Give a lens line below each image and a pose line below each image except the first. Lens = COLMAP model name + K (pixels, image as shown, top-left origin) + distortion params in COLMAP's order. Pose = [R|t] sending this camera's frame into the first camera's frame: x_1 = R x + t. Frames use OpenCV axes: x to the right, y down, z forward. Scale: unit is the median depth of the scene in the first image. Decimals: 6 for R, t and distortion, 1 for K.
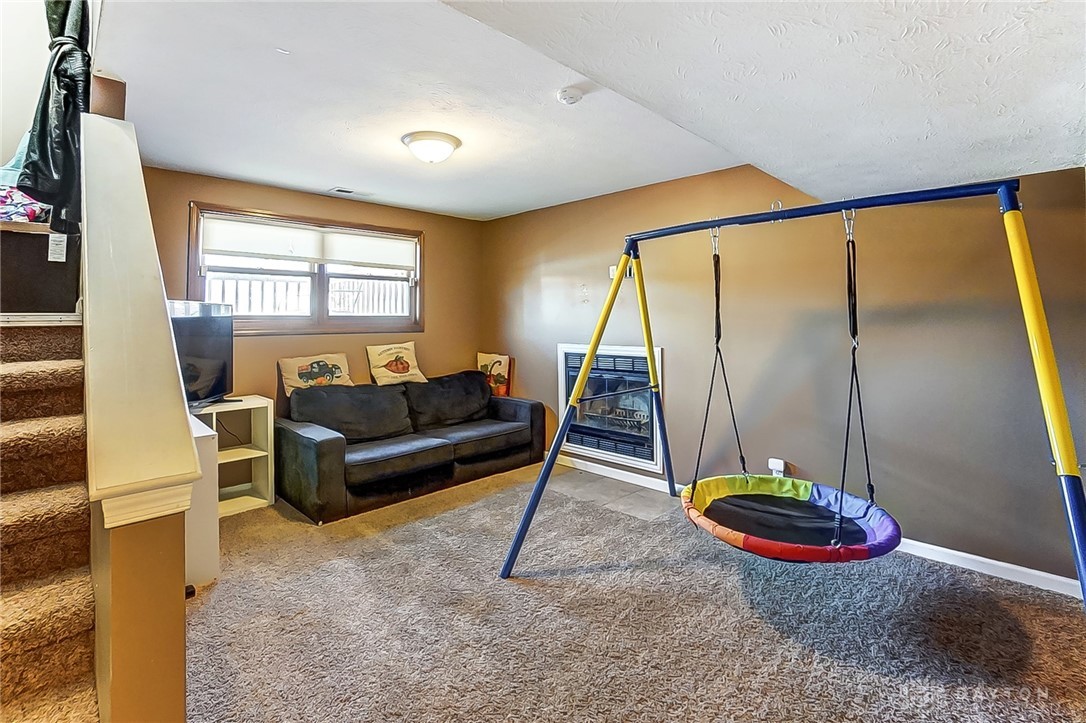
lens RADIAL K [[493.0, 0, 539.8], [0, 493.0, 335.4], [0, 0, 1]] dist [-0.062508, 0.020727]
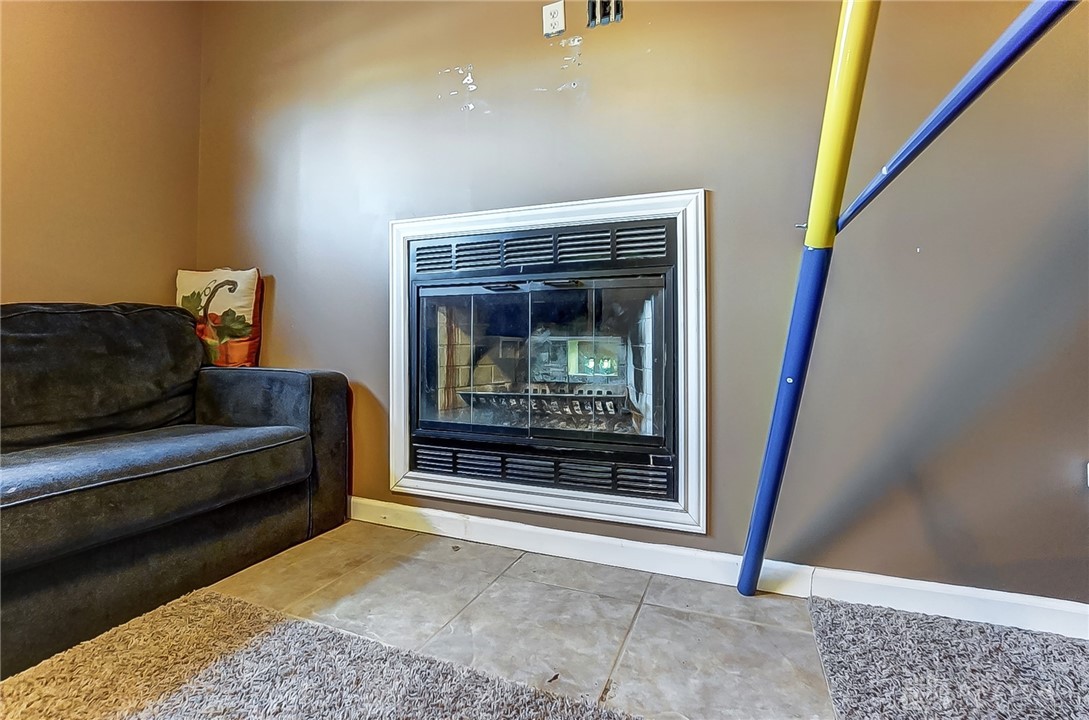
lens RADIAL K [[483.4, 0, 546.1], [0, 483.4, 345.3], [0, 0, 1]] dist [-0.039372, 0.000006]
pose [[0.912009, 0.014766, 0.409905, -0.005579], [-0.004730, 0.999664, -0.025487, 0.124361], [-0.410143, 0.021306, 0.911772, 0.589784]]
